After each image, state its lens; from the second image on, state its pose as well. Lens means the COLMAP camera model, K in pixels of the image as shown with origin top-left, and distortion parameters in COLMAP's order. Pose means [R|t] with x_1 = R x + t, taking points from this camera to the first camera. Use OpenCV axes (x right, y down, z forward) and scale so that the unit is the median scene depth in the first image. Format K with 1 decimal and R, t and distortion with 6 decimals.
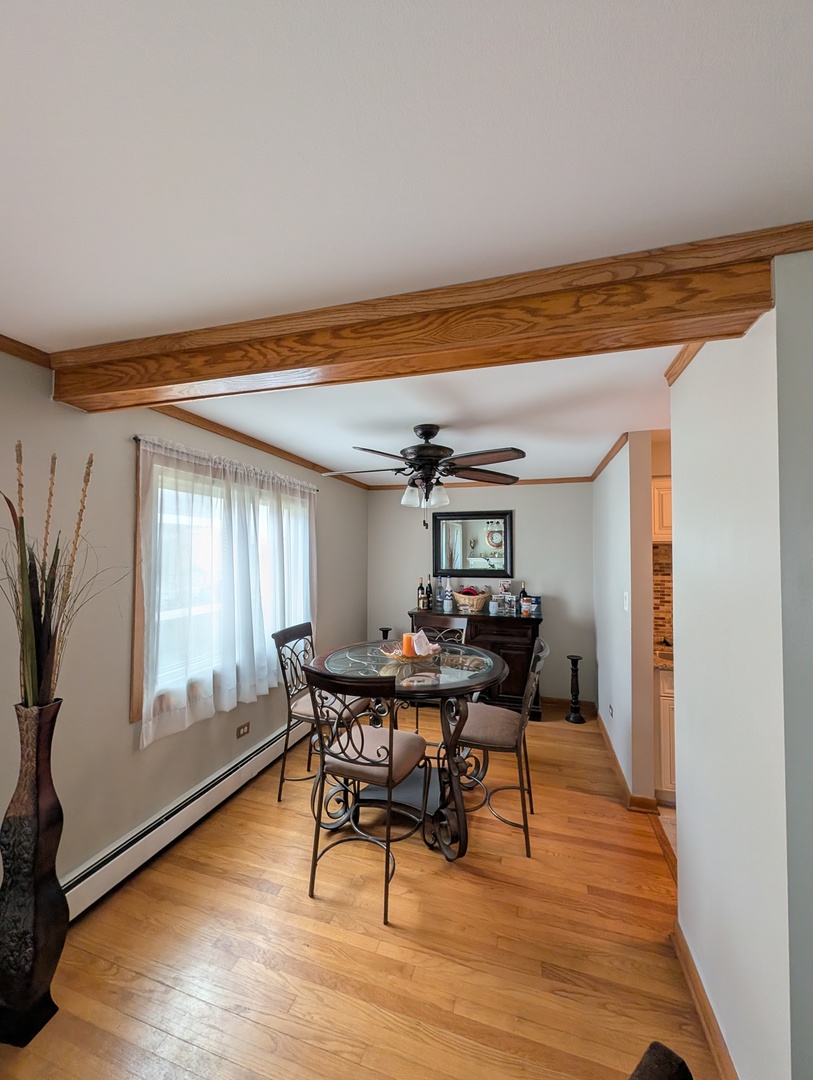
lens RADIAL K [[414.1, 0, 406.5], [0, 414.1, 540.0], [0, 0, 1]] dist [0.000350, -0.000057]
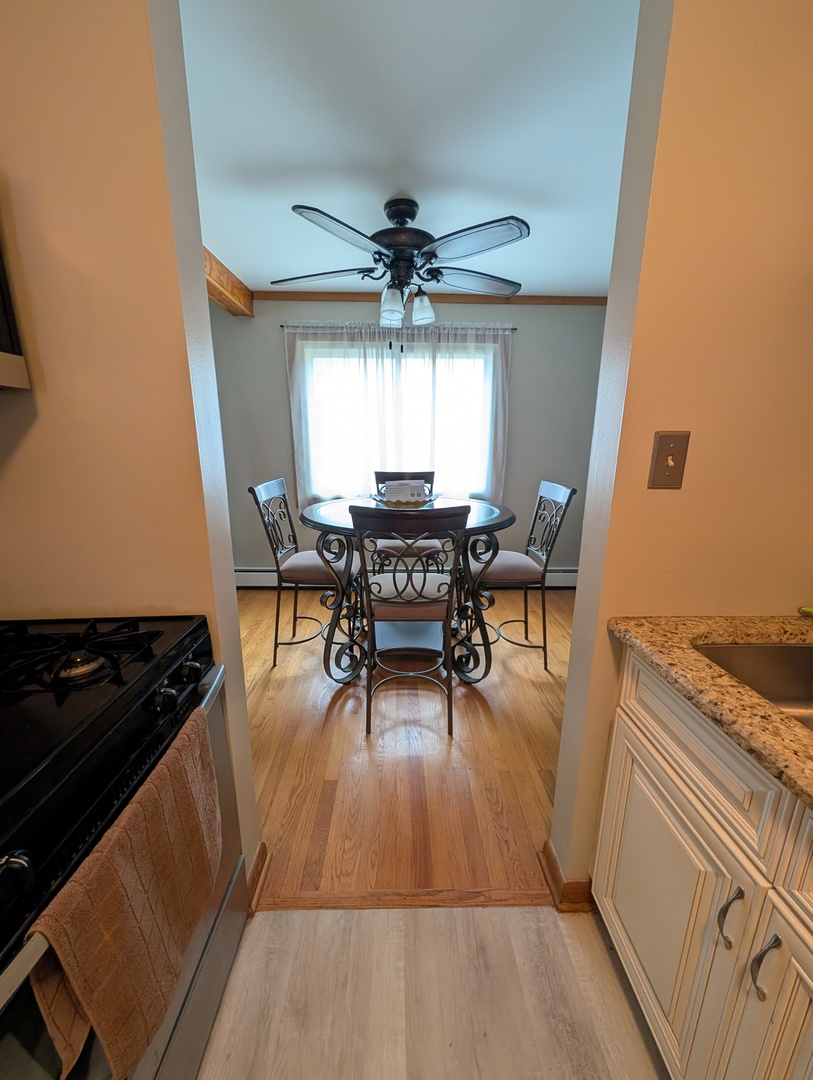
lens RADIAL K [[414.1, 0, 406.5], [0, 414.1, 540.0], [0, 0, 1]] dist [0.000350, -0.000057]
pose [[0.321569, 0.221219, -0.920682, 0.855974], [0.023419, 0.970170, 0.241290, 0.130567], [0.946597, -0.099153, 0.306796, 0.699849]]
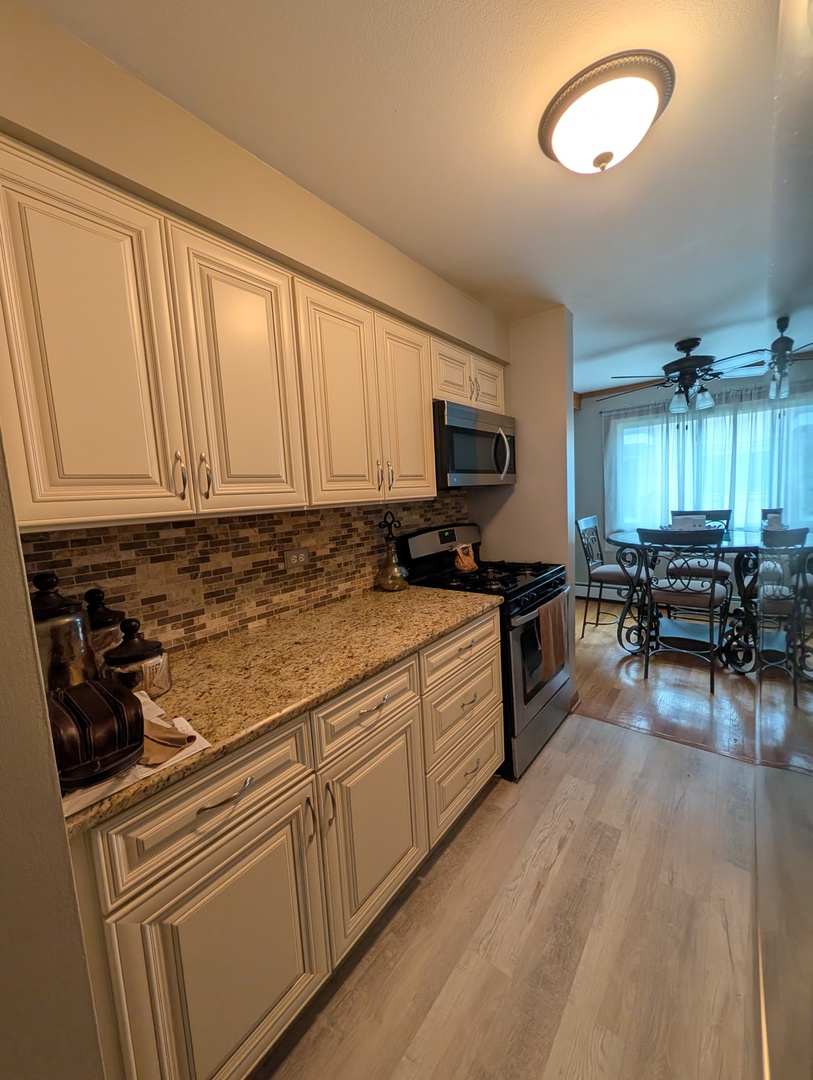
lens RADIAL K [[414.1, 0, 406.5], [0, 414.1, 540.0], [0, 0, 1]] dist [0.000350, -0.000057]
pose [[-0.364717, 0.120825, -0.923246, 1.456680], [0.081302, 0.991890, 0.097691, 0.104040], [0.927562, -0.039432, -0.371583, 0.657026]]
